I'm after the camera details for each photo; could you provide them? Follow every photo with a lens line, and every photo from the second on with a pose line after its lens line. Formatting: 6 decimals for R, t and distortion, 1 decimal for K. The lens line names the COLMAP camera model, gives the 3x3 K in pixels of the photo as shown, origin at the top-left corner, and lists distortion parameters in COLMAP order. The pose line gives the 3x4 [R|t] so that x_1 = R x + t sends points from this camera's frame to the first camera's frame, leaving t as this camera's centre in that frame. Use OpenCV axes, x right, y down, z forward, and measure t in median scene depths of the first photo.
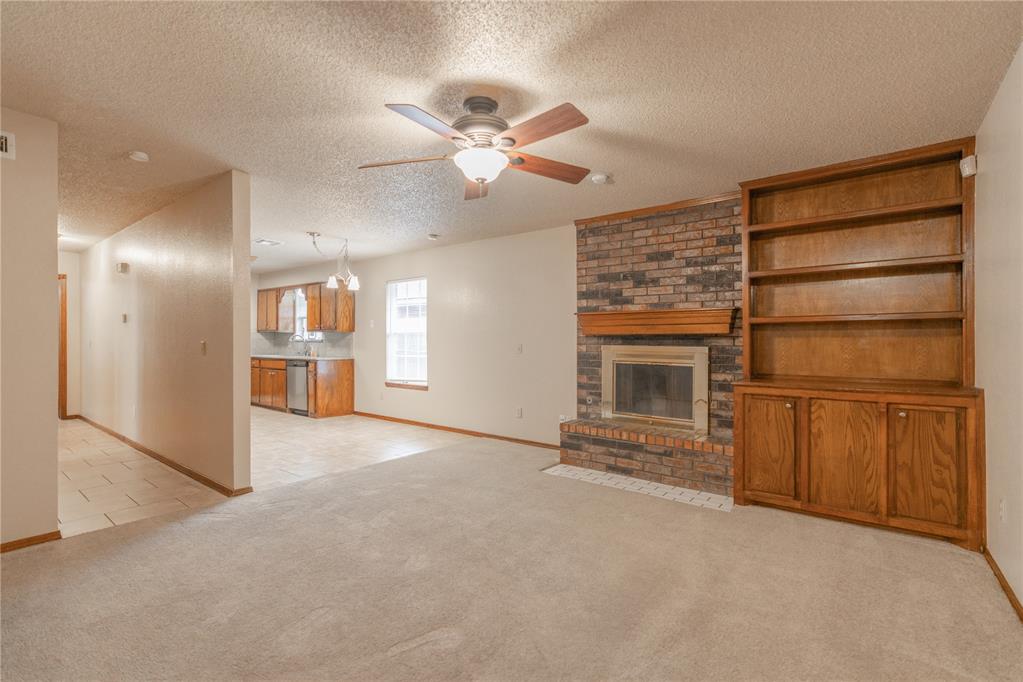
lens RADIAL K [[459.6, 0, 513.5], [0, 459.6, 343.7], [0, 0, 1]] dist [-0.003094, 0.000252]
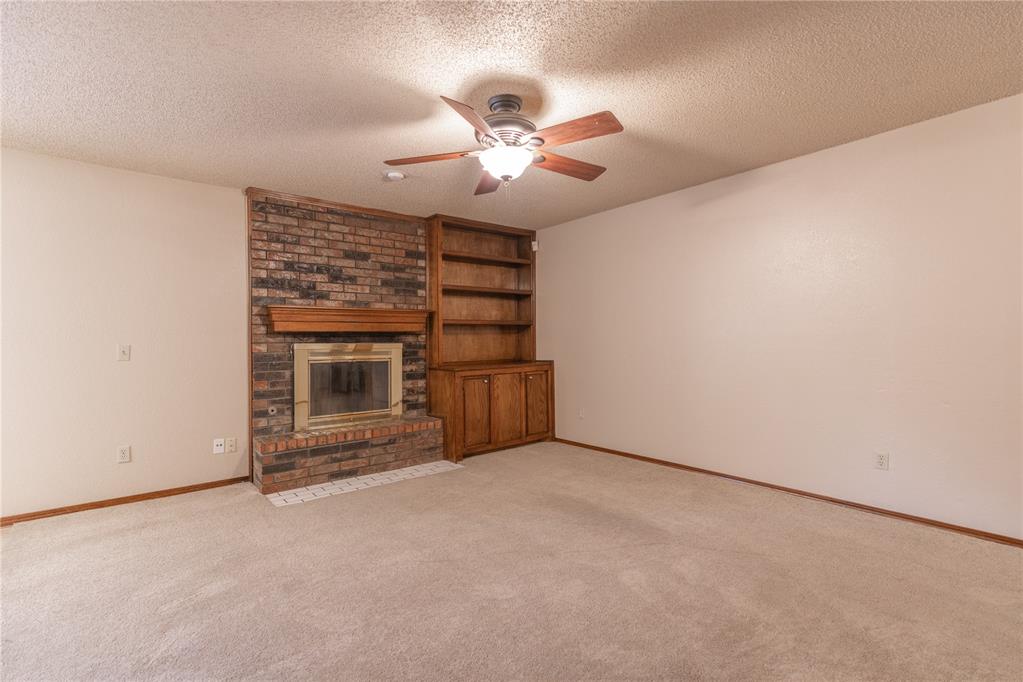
lens RADIAL K [[459.6, 0, 513.5], [0, 459.6, 343.7], [0, 0, 1]] dist [-0.003094, 0.000252]
pose [[0.228543, -0.018255, 0.973363, -0.630391], [0.014154, 0.999781, 0.015427, -0.005181], [-0.973431, 0.010251, 0.228751, 0.449942]]
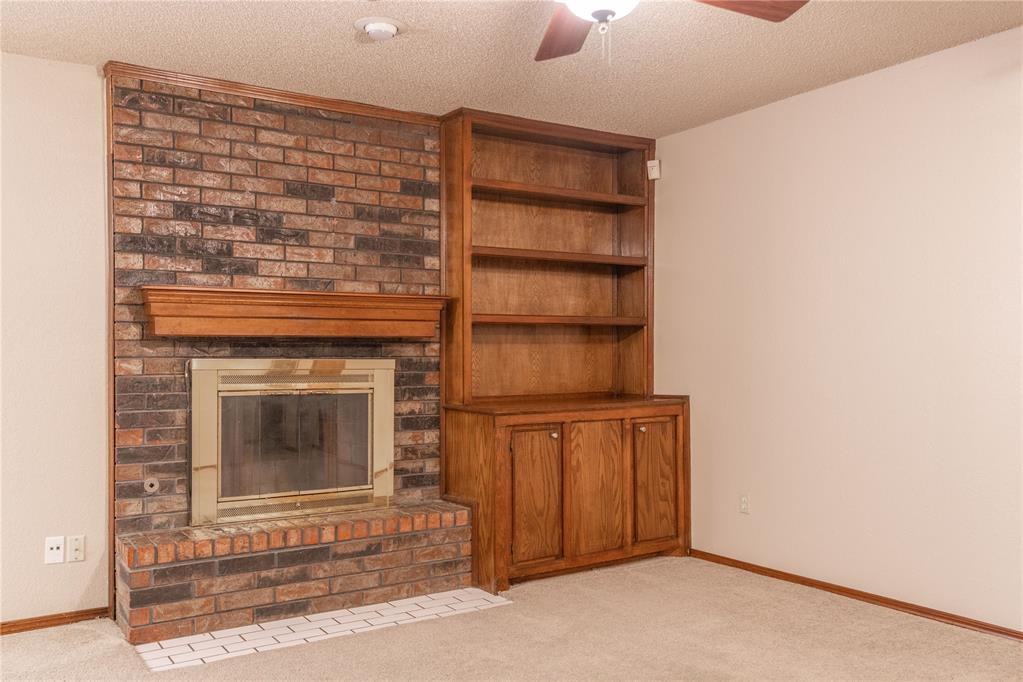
lens RADIAL K [[847.4, 0, 513.2], [0, 847.4, 368.2], [0, 0, 1]] dist [0.007316, 0.001064]
pose [[0.330329, -0.023334, 0.943577, -0.563230], [0.008867, 0.999727, 0.021619, -0.003539], [-0.943824, 0.001225, 0.330446, 0.474528]]
